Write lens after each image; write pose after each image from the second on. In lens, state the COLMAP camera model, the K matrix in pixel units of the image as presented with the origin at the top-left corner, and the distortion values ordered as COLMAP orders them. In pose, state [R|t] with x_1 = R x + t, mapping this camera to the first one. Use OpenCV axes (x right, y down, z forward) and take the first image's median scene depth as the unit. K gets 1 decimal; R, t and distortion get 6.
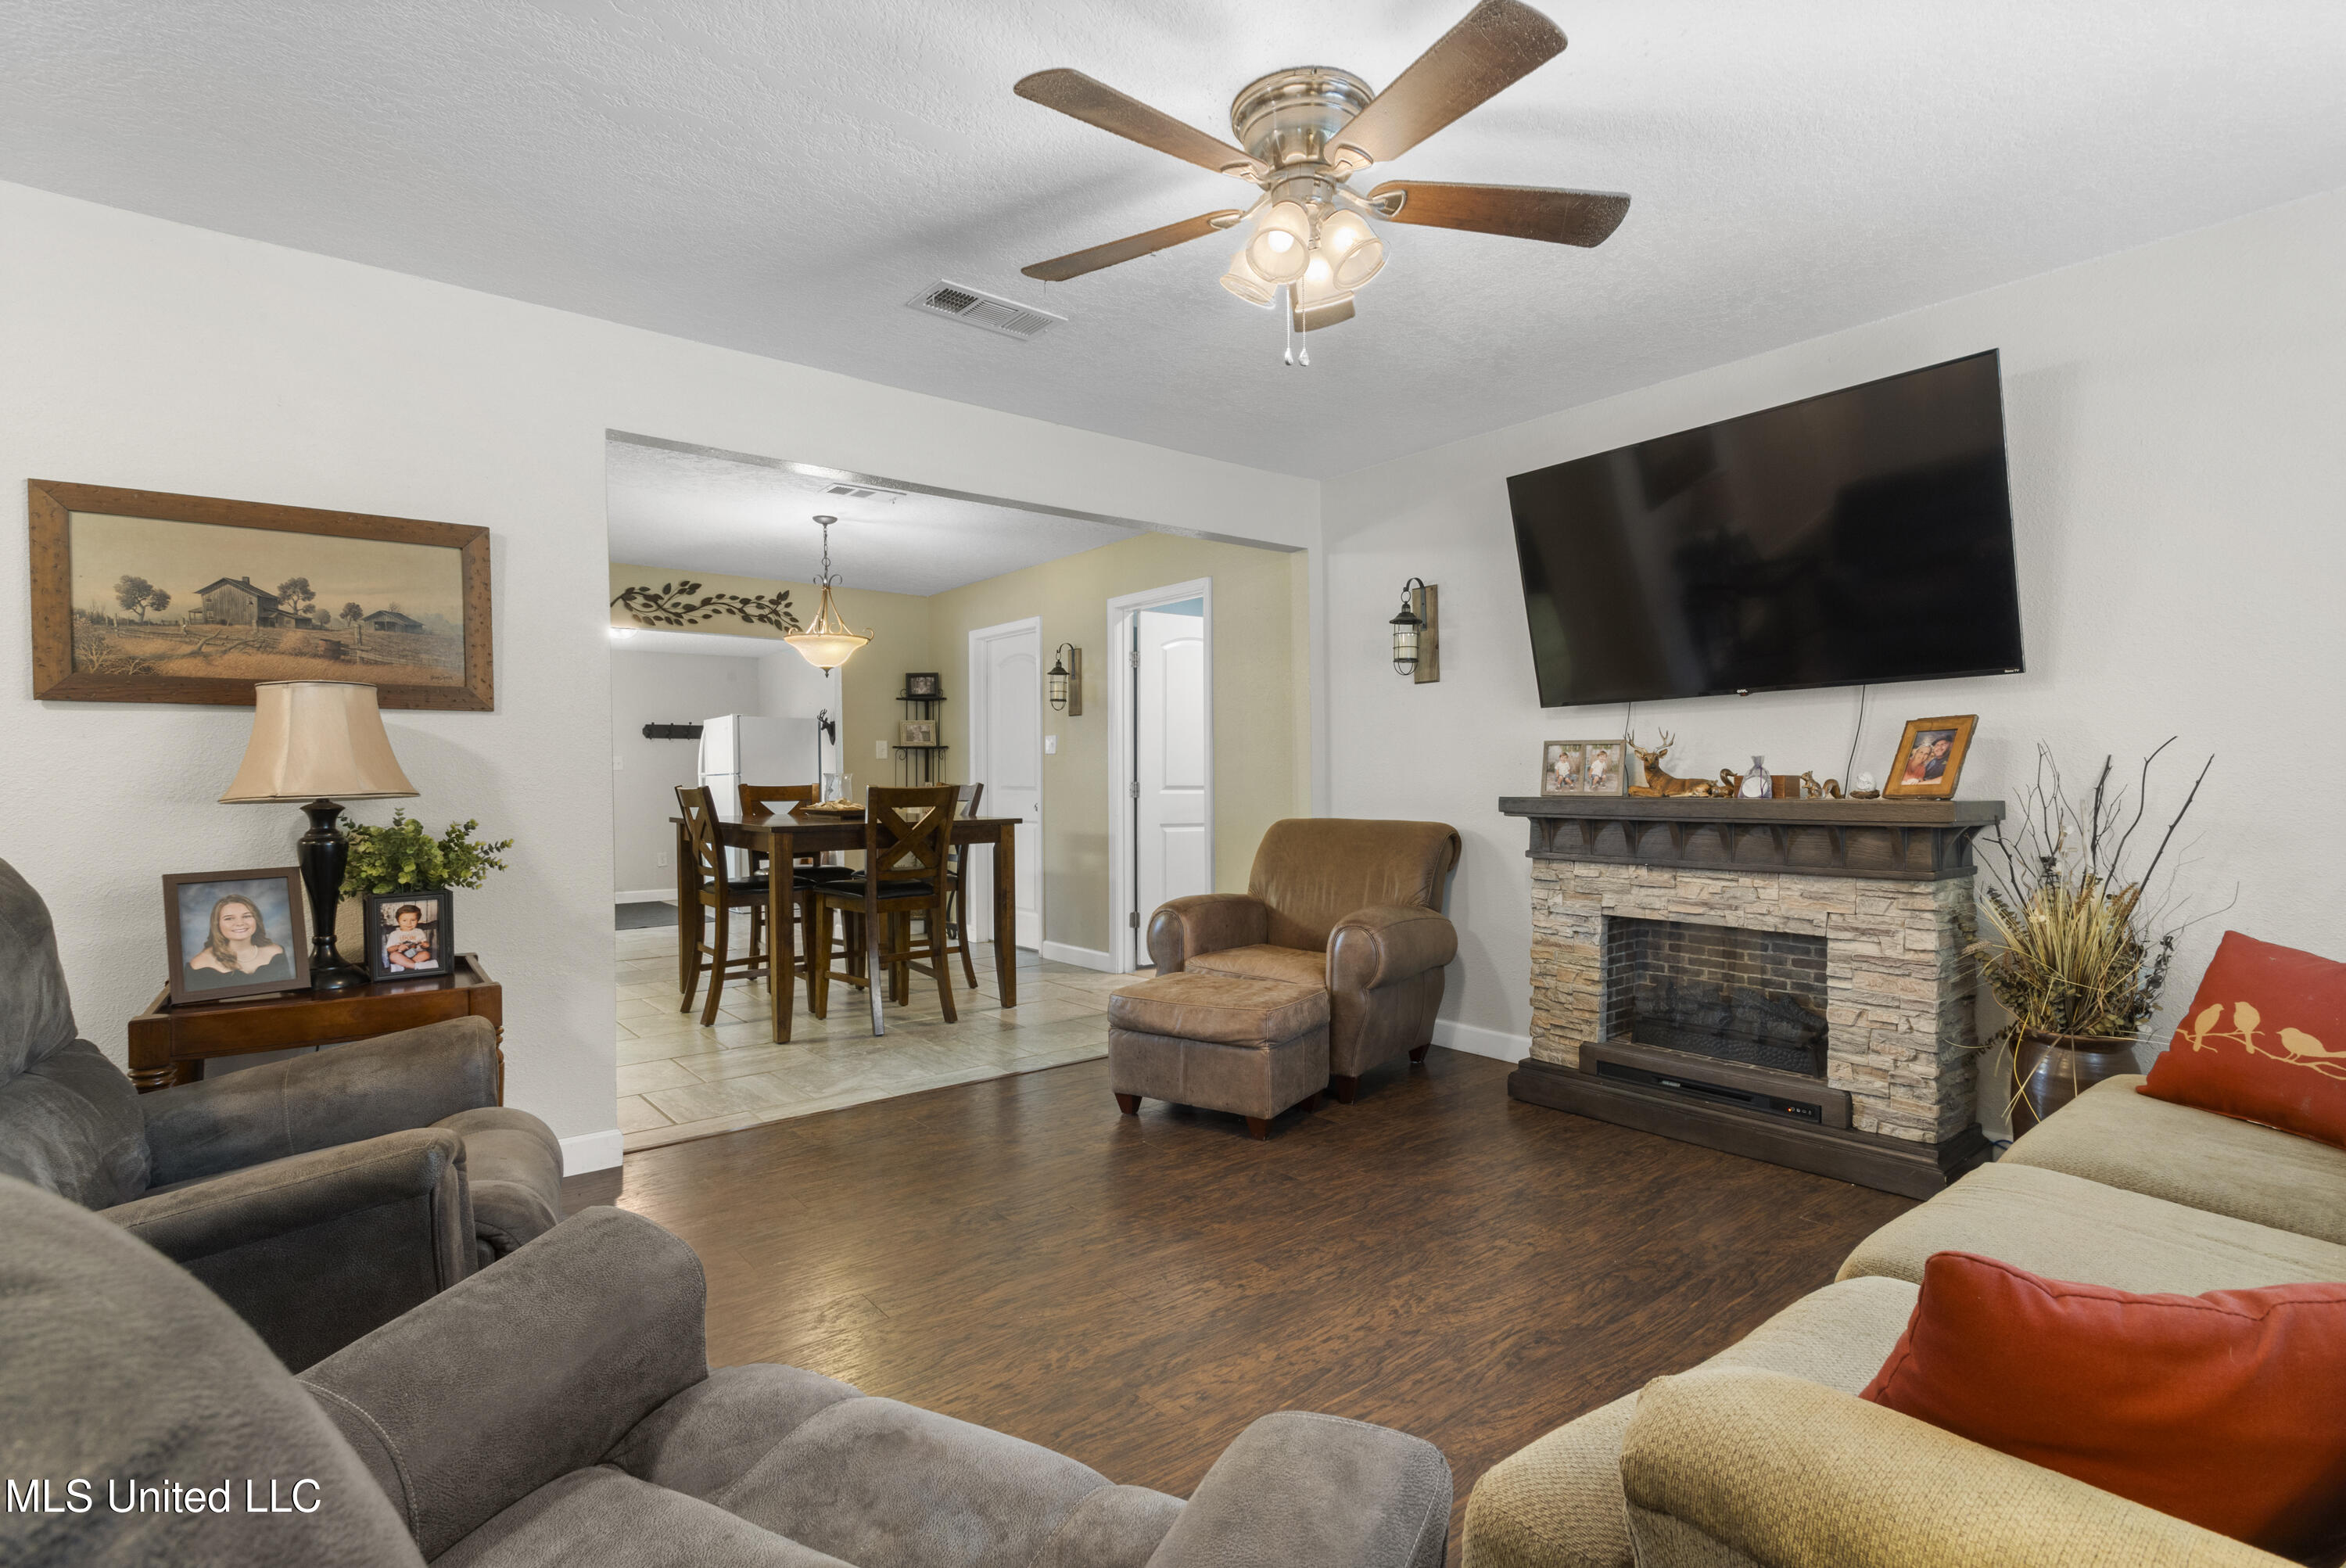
lens RADIAL K [[1116.0, 0, 1166.3], [0, 1116.0, 793.3], [0, 0, 1]] dist [-0.001534, 0.004190]
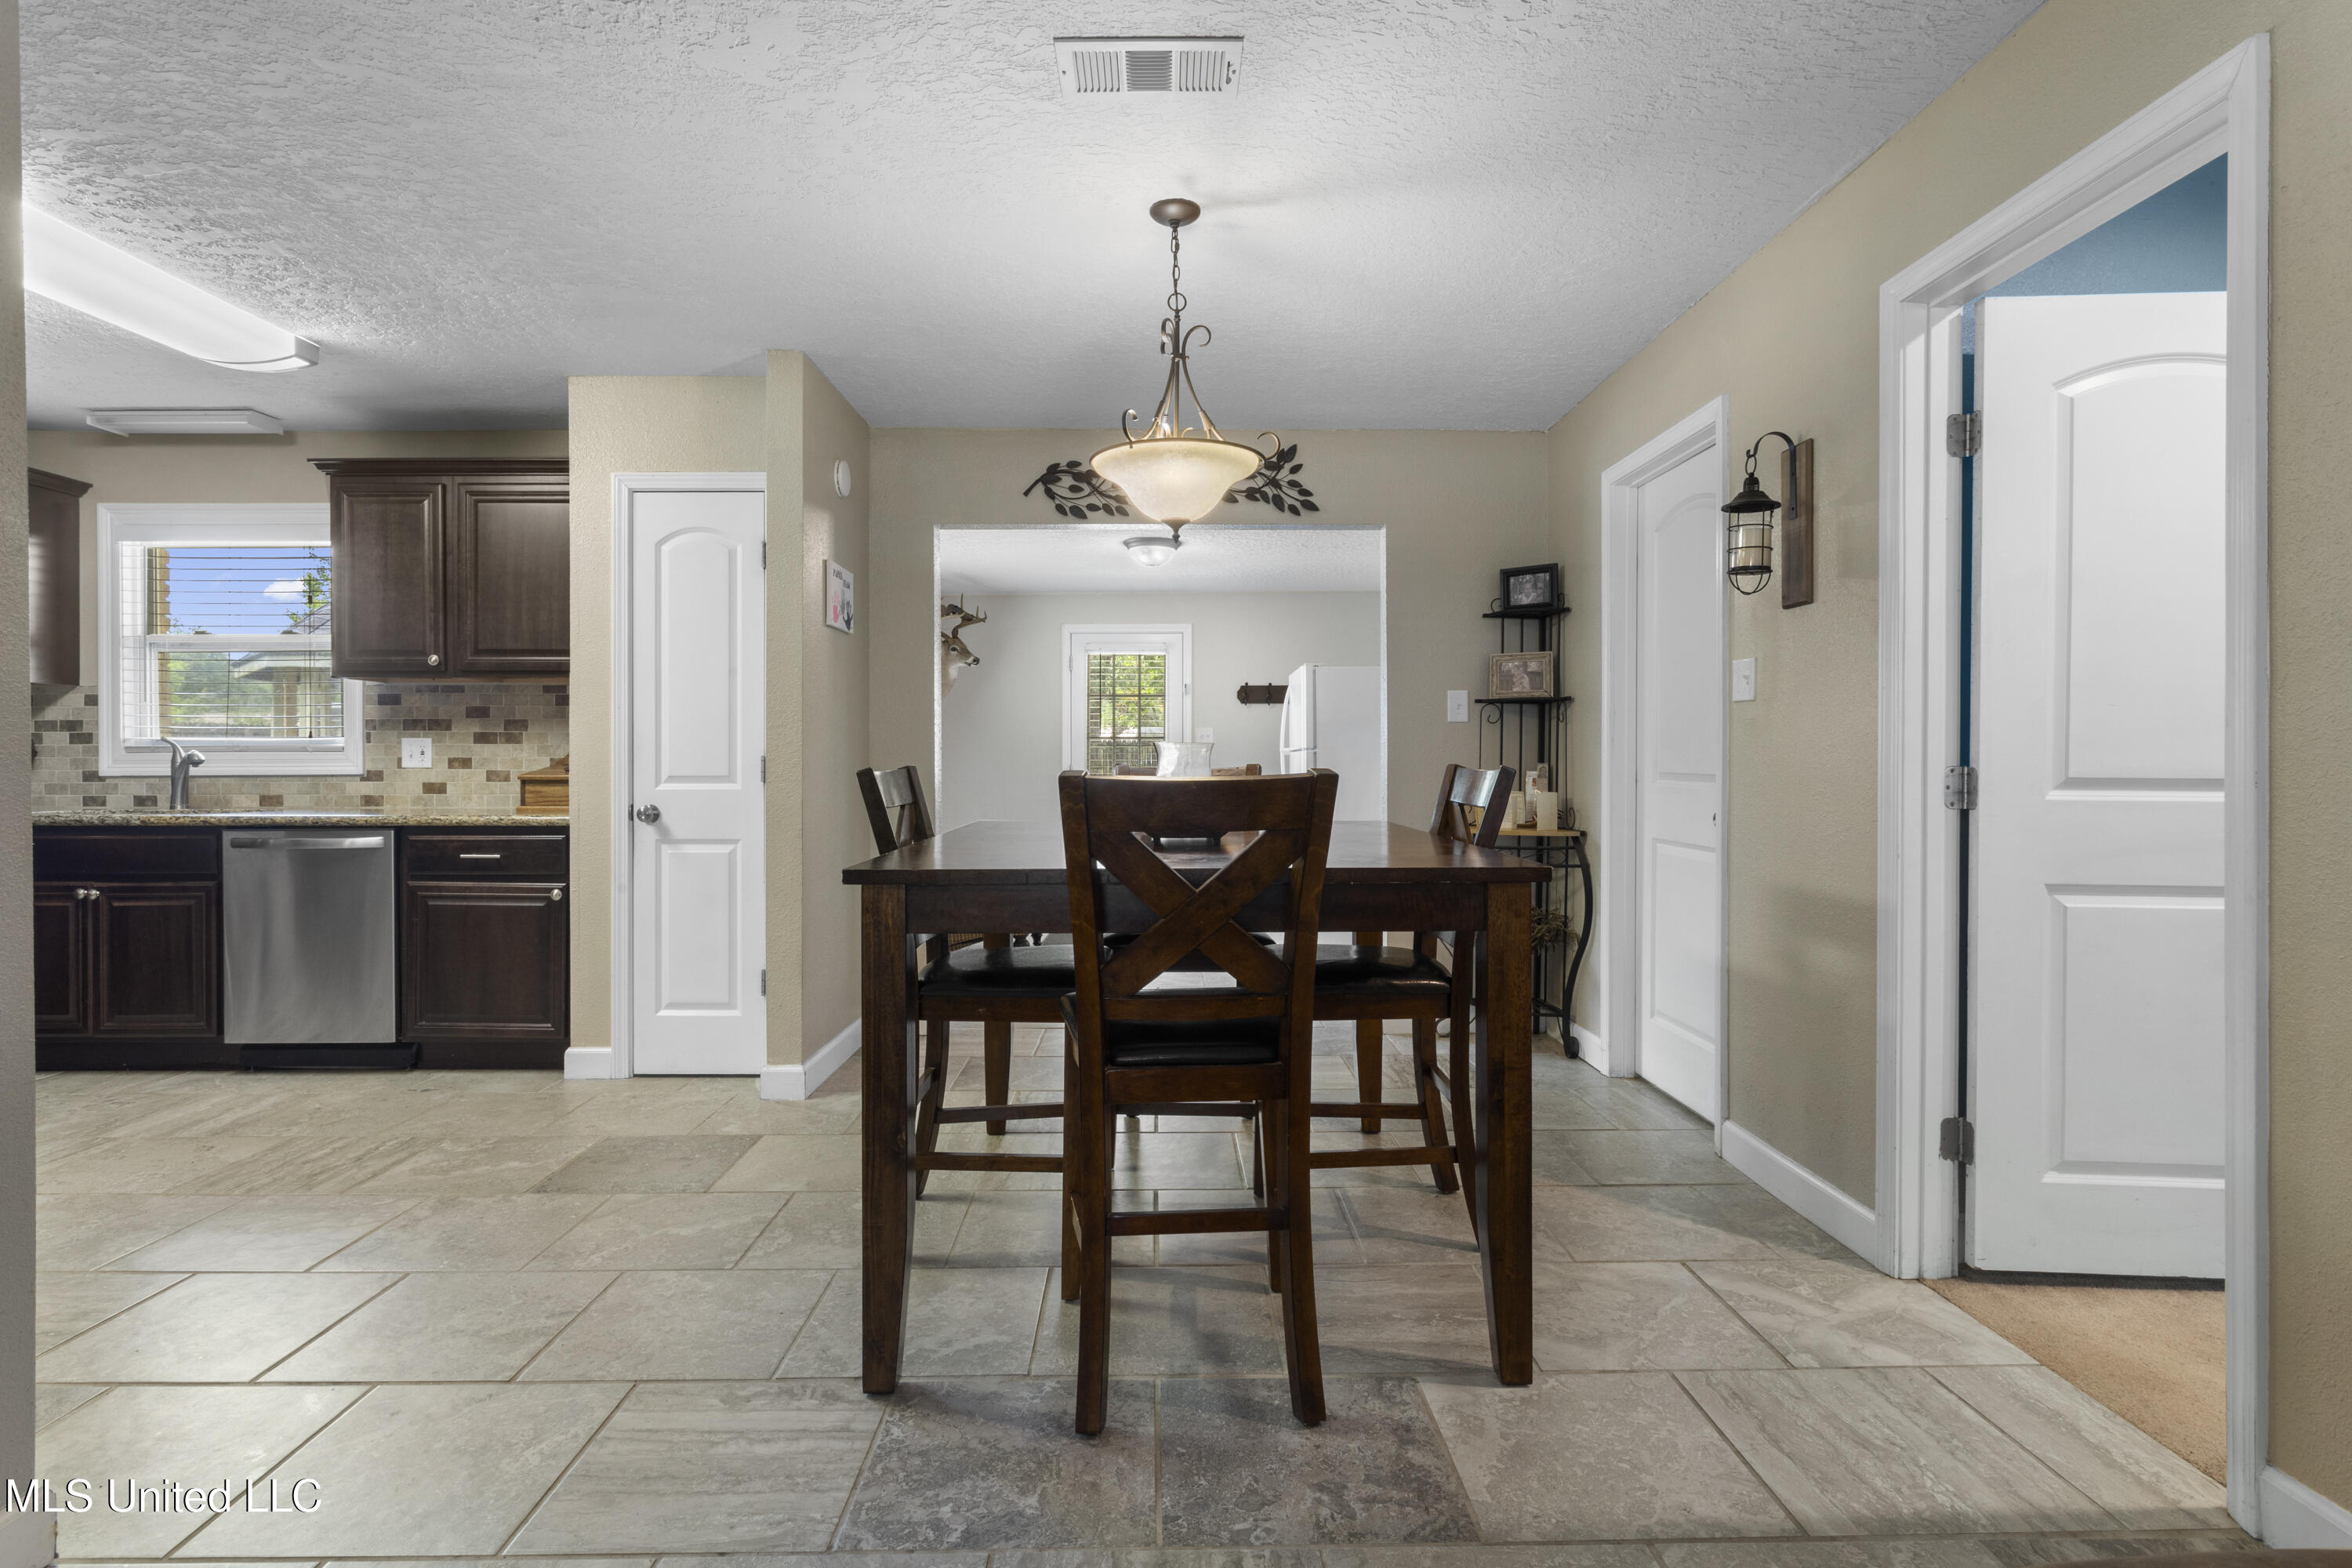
lens RADIAL K [[1189.8, 0, 1174.4], [0, 1189.8, 766.9], [0, 0, 1]] dist [-0.008195, 0.006725]
pose [[0.786816, 0.008507, -0.617129, 0.015101], [-0.012406, 0.999921, -0.002033, -0.010268], [0.617063, 0.009255, 0.786859, 0.882959]]
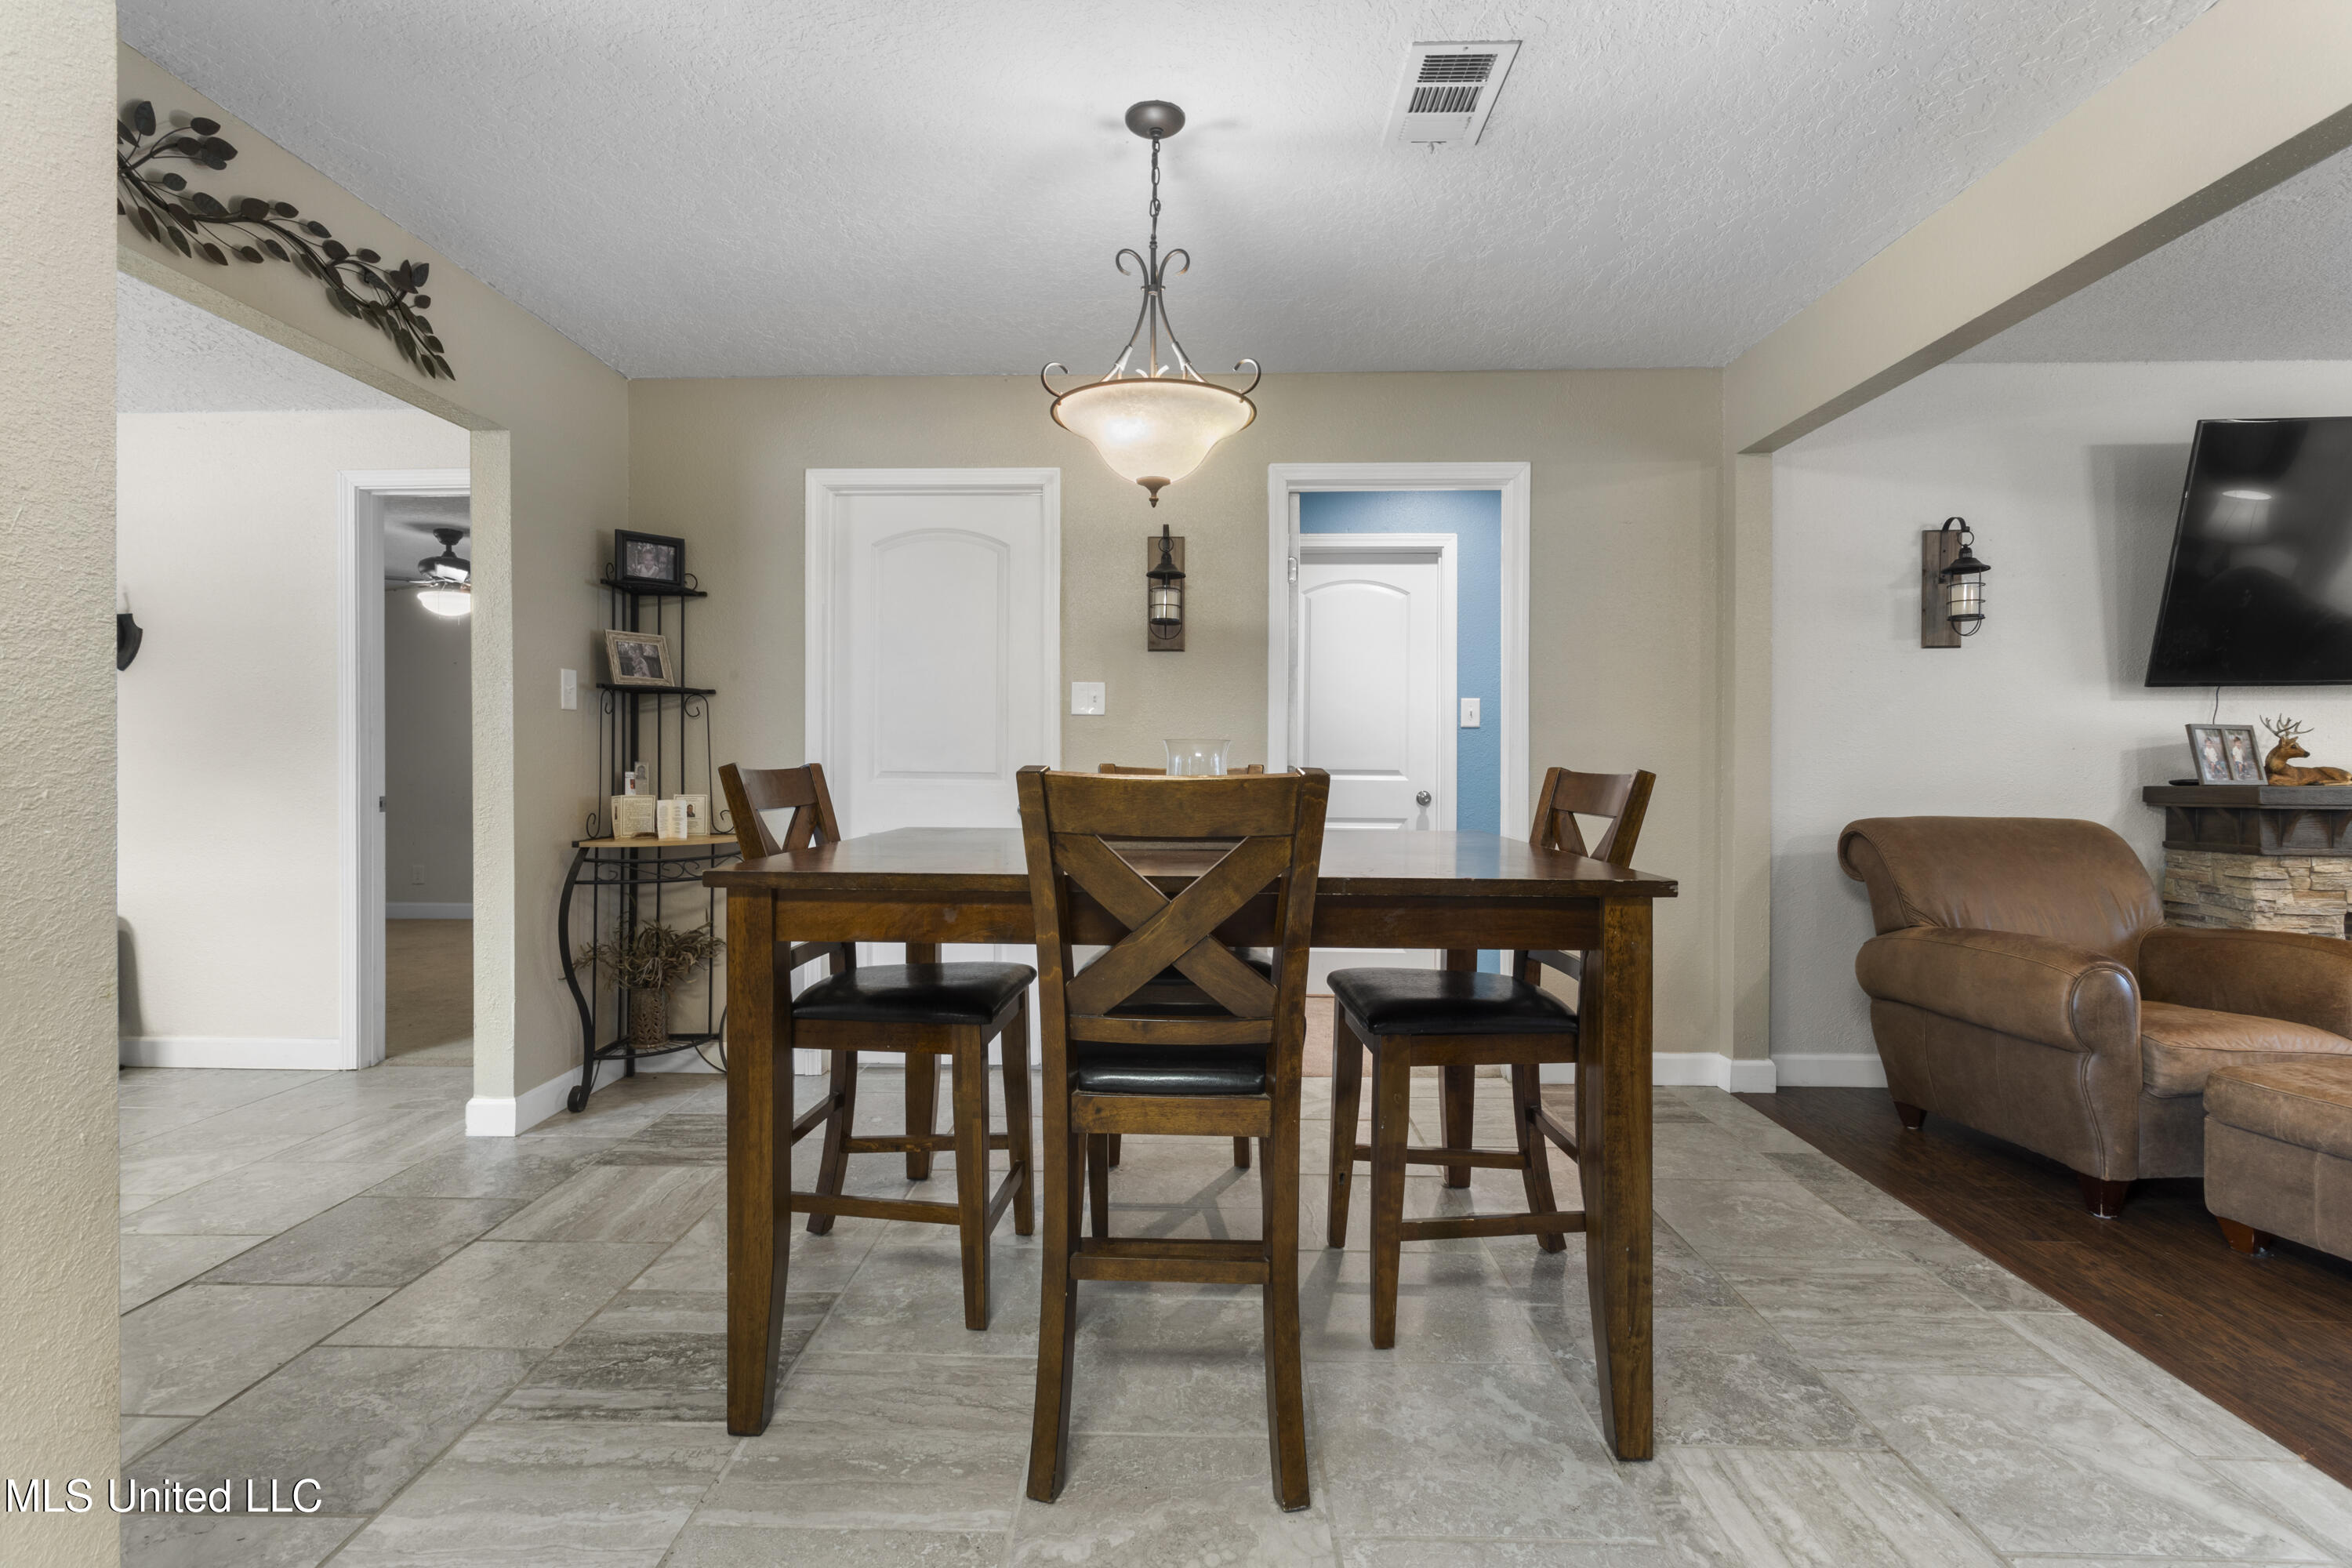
lens RADIAL K [[1118.8, 0, 1161.9], [0, 1118.8, 769.3], [0, 0, 1]] dist [-0.001534, 0.004190]
pose [[0.645950, 0.004321, 0.763368, -0.908605], [0.002472, 0.999967, -0.007753, -0.005804], [-0.763376, 0.006895, 0.645918, 1.077527]]
